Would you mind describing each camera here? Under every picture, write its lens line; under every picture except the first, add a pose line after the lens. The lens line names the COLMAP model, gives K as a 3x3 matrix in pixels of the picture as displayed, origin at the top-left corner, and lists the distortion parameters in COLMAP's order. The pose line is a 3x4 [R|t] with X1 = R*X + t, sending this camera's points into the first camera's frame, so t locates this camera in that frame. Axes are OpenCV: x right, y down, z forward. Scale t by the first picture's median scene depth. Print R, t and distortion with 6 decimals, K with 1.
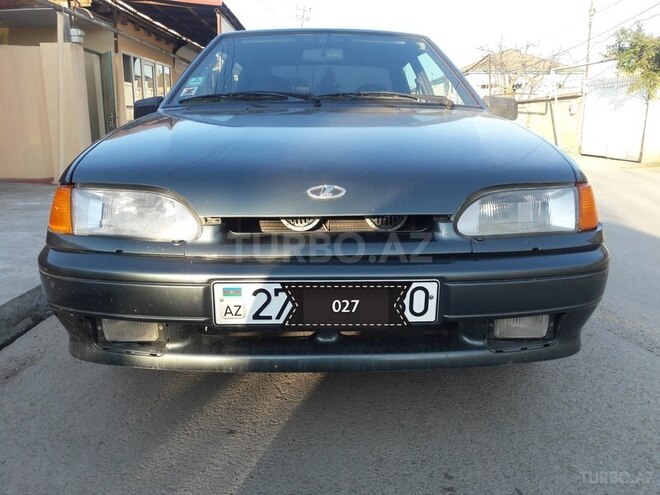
lens RADIAL K [[528.4, 0, 331.3], [0, 528.4, 246.9], [0, 0, 1]] dist [0.000945, -0.002071]
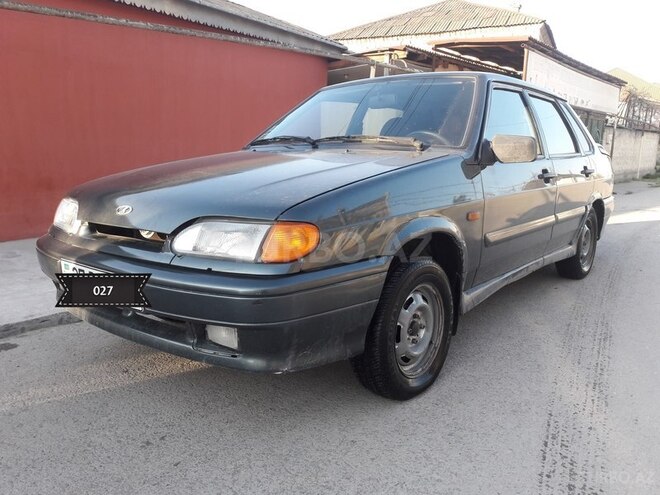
lens RADIAL K [[528.4, 0, 331.3], [0, 528.4, 246.9], [0, 0, 1]] dist [0.000945, -0.002071]
pose [[0.768585, 0.113924, -0.629522, 0.179108], [-0.149485, 0.988758, -0.003573, -0.011212], [0.622038, 0.096850, 0.776974, 0.029409]]
